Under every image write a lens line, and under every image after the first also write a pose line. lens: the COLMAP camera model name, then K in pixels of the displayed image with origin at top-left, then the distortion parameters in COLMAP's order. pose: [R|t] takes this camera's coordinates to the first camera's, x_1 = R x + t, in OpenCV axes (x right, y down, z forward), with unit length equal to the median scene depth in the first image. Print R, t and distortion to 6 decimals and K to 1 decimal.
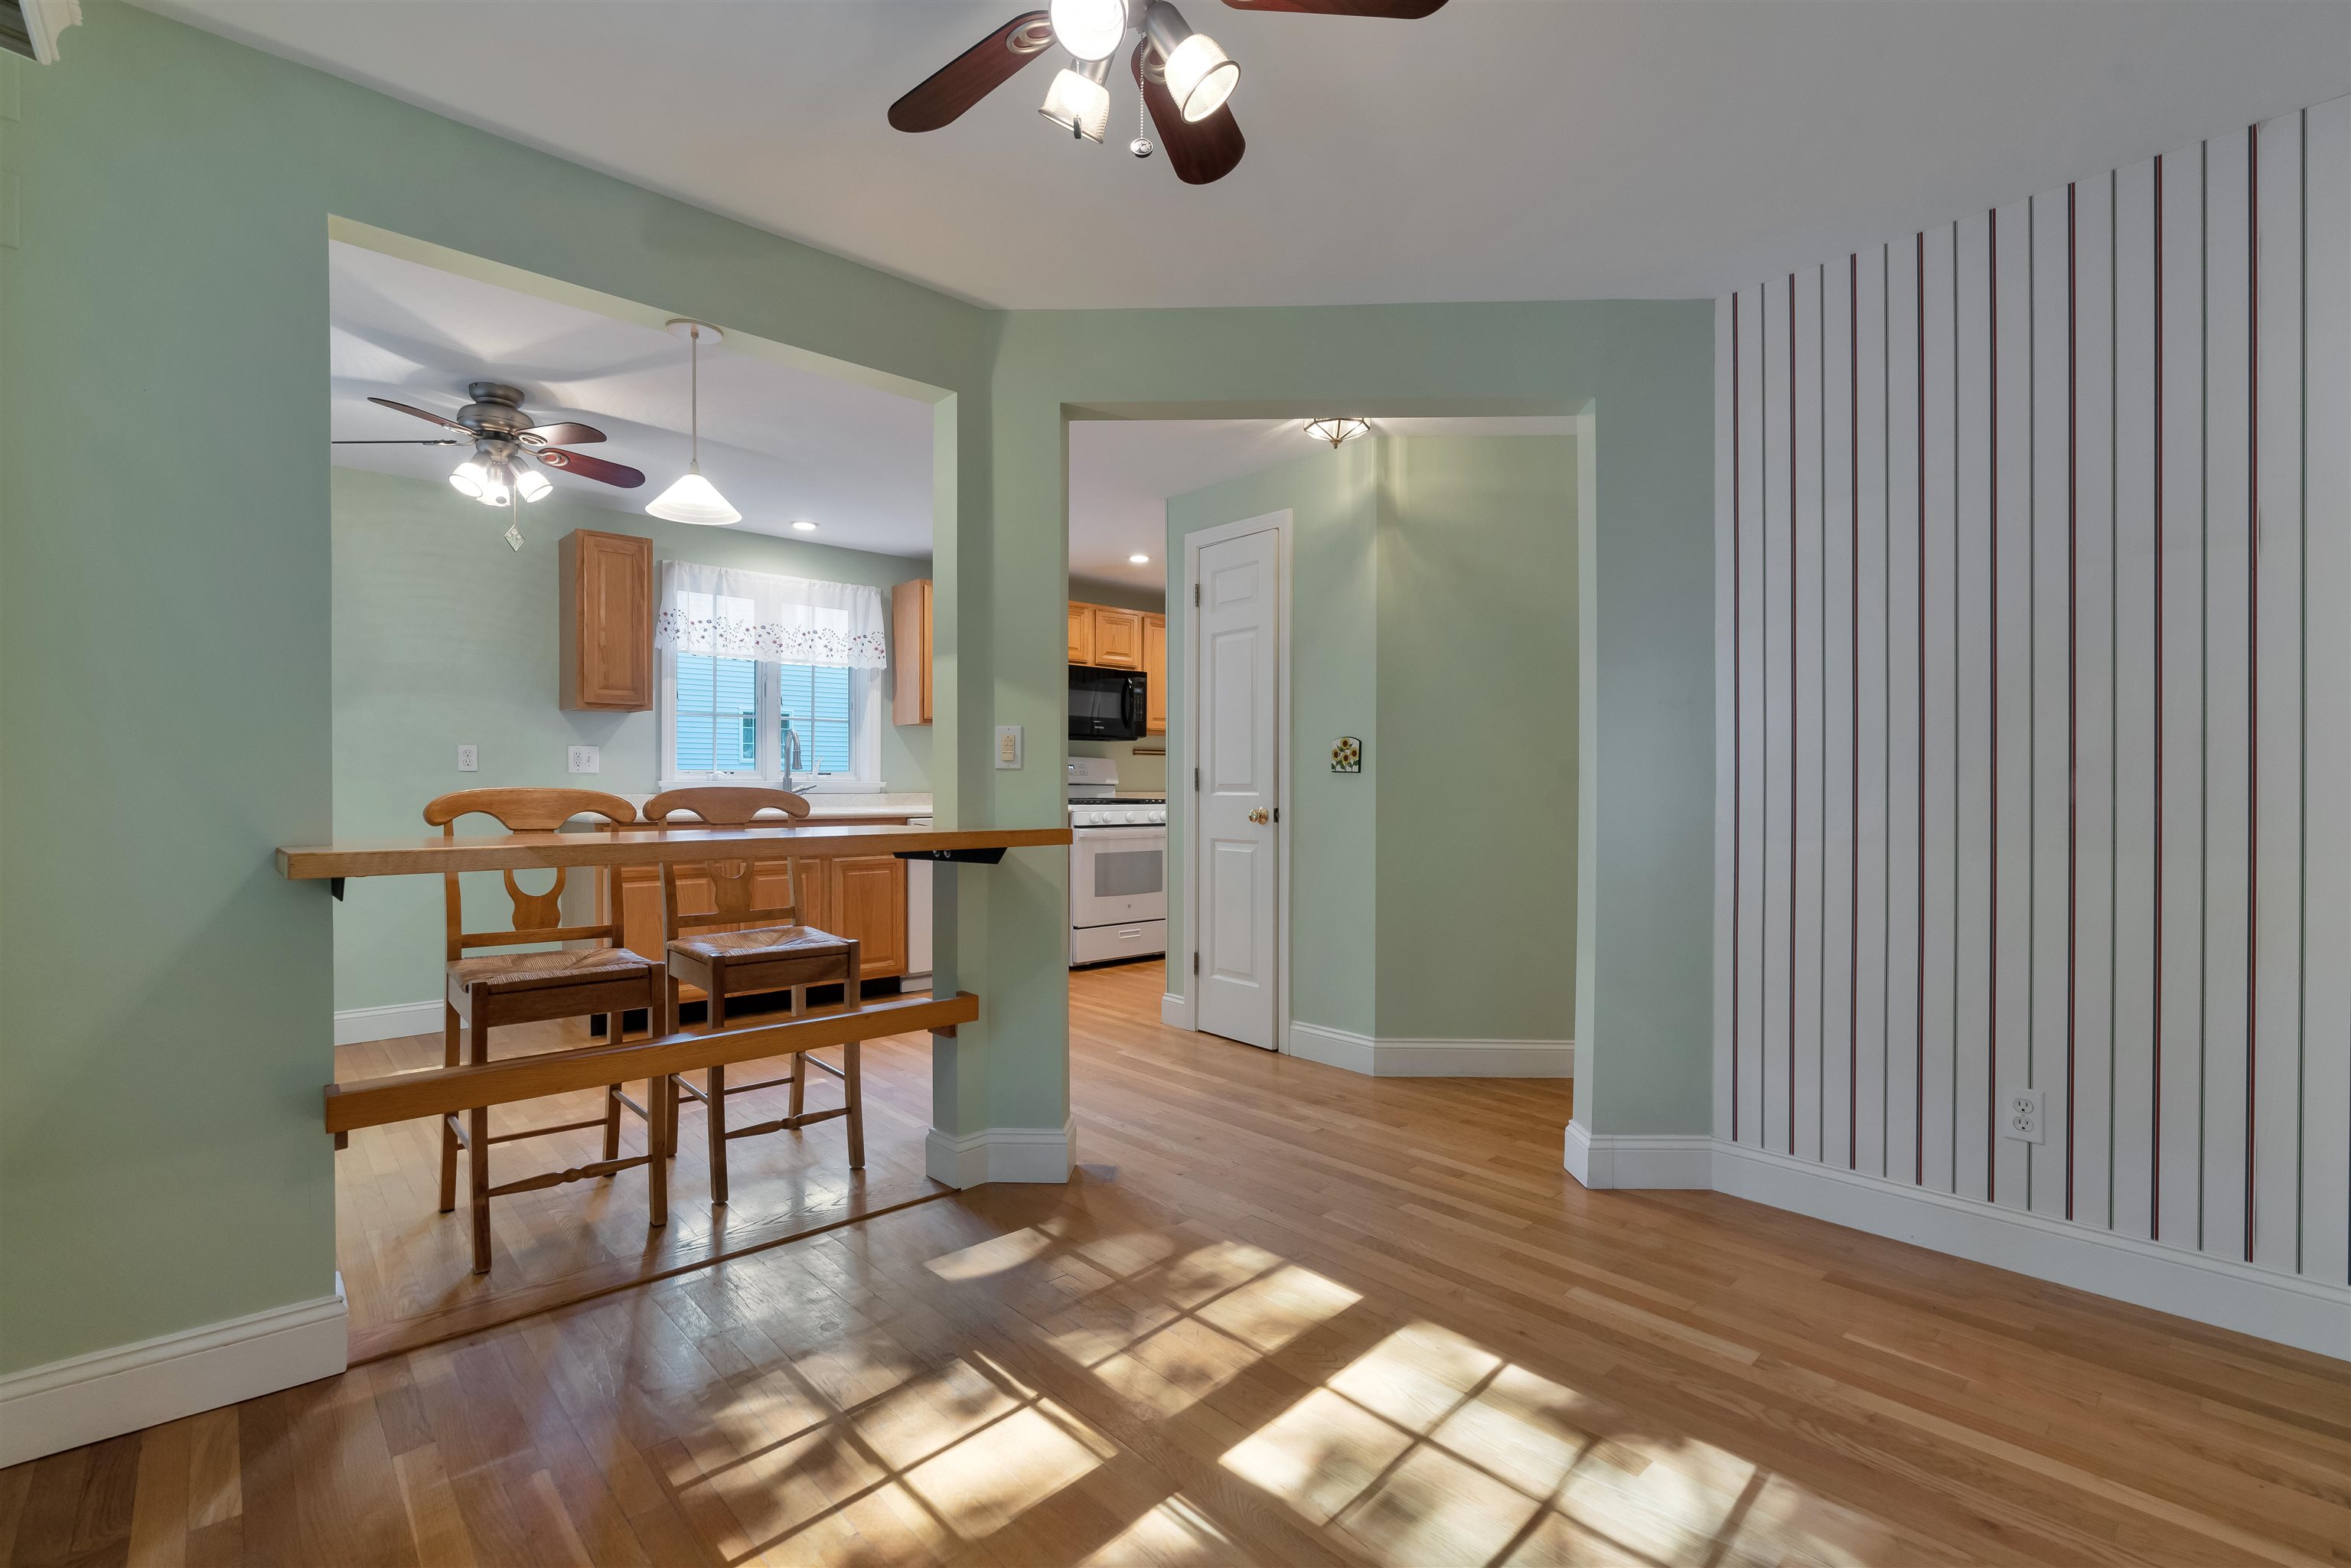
lens RADIAL K [[1056.0, 0, 1188.1], [0, 1056.0, 788.3], [0, 0, 1]] dist [-0.014902, 0.006046]
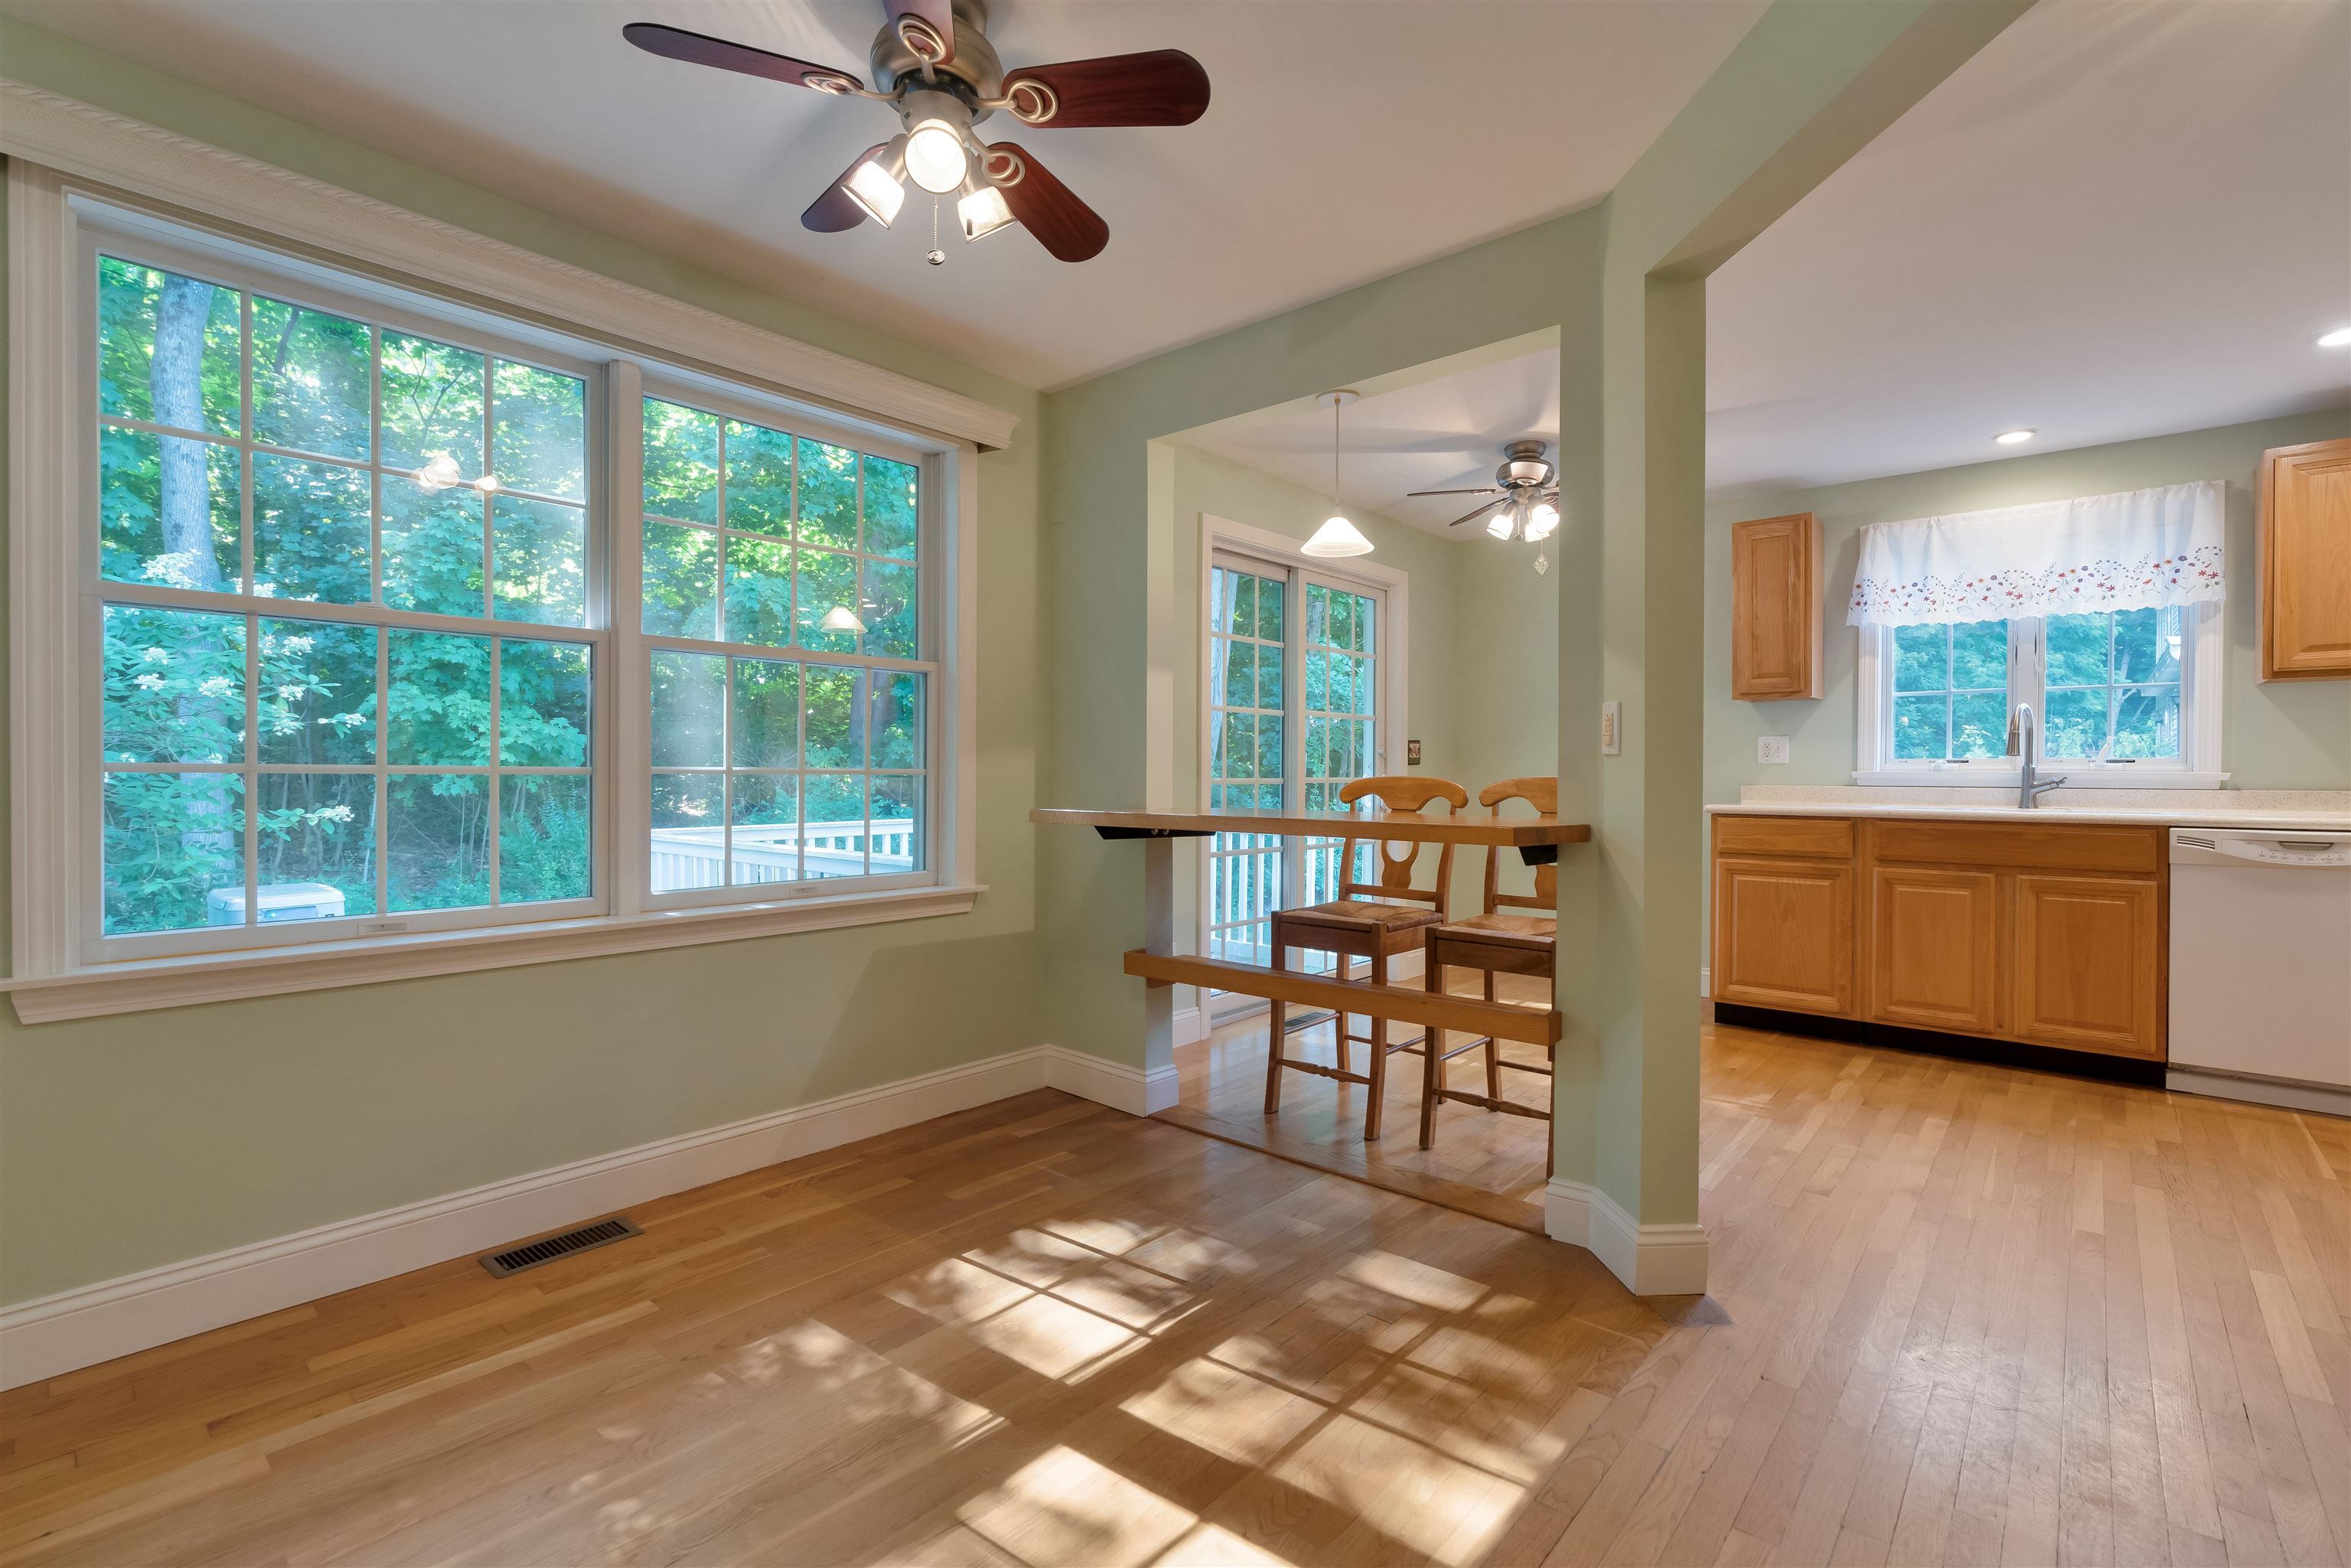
lens RADIAL K [[1056.0, 0, 1182.1], [0, 1056.0, 780.4], [0, 0, 1]] dist [-0.014902, 0.006046]
pose [[0.103853, 0.005988, -0.994575, 0.423373], [-0.006416, 0.999965, 0.005351, -0.000466], [0.994572, 0.005825, 0.103888, 0.412083]]
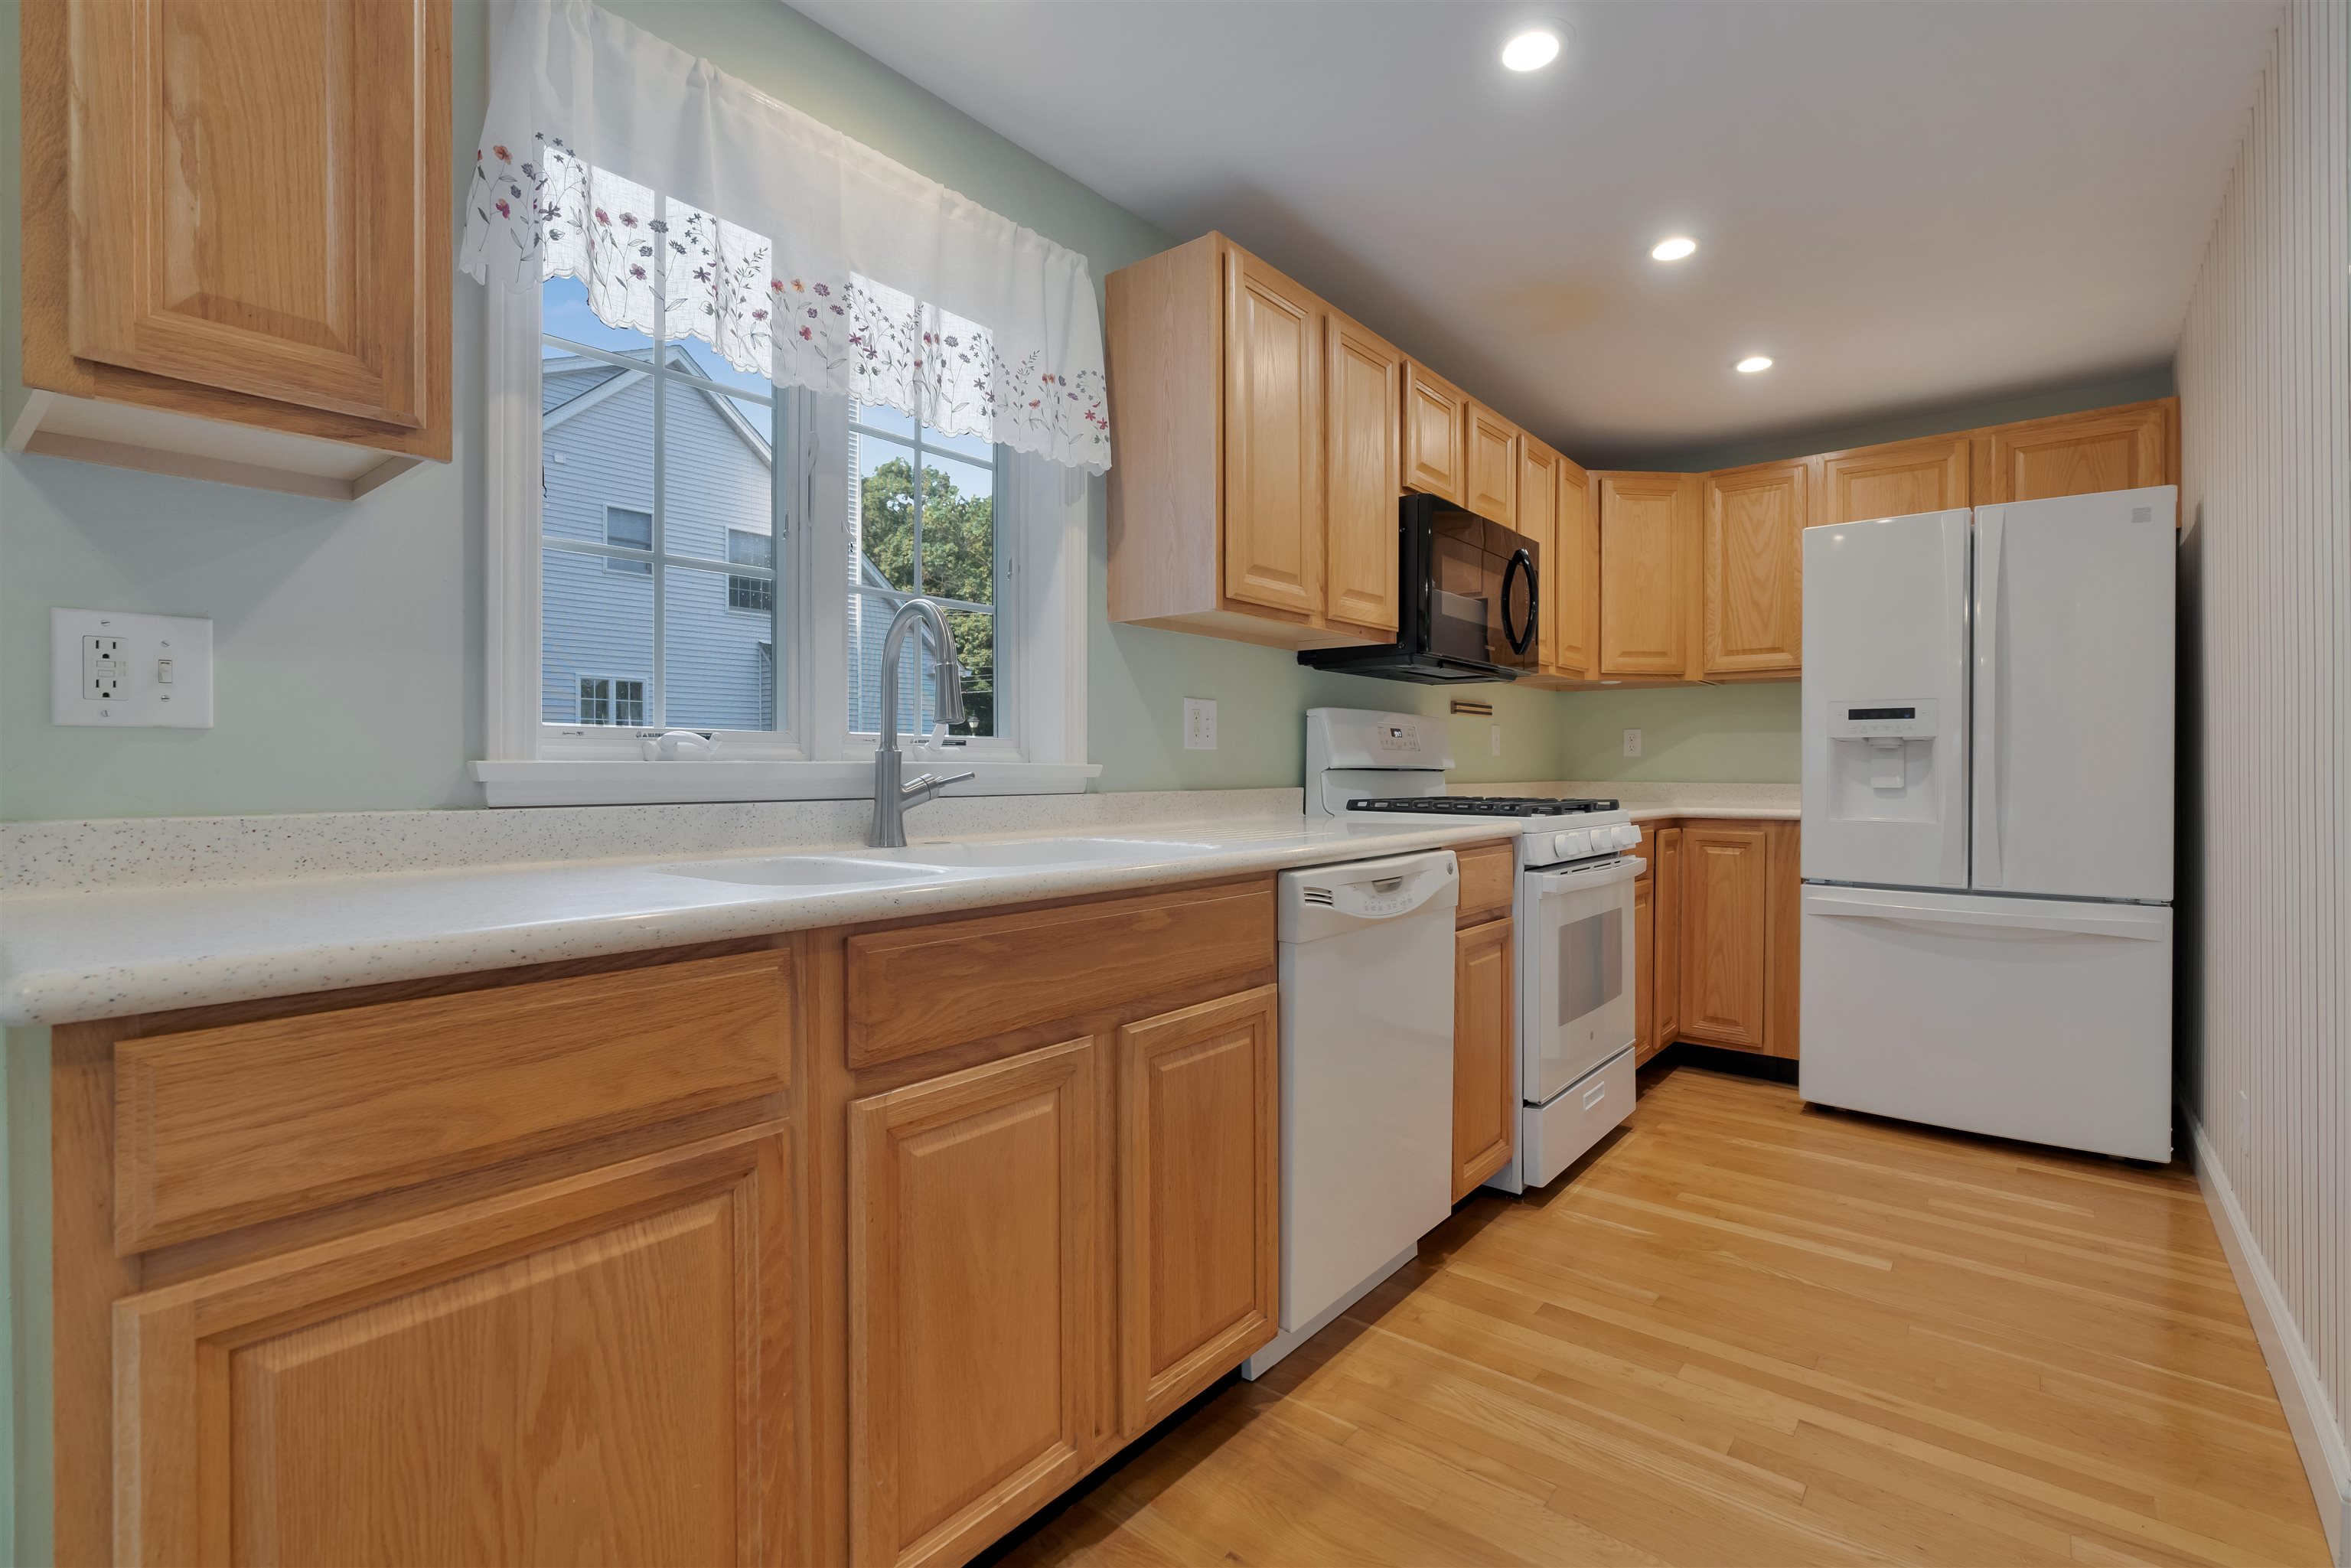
lens RADIAL K [[1056.0, 0, 1187.1], [0, 1056.0, 769.1], [0, 0, 1]] dist [-0.014902, 0.006046]
pose [[0.991217, -0.003837, 0.132188, -0.444373], [0.004444, 0.999981, -0.004297, -0.003226], [-0.132168, 0.004847, 0.991215, 0.879835]]
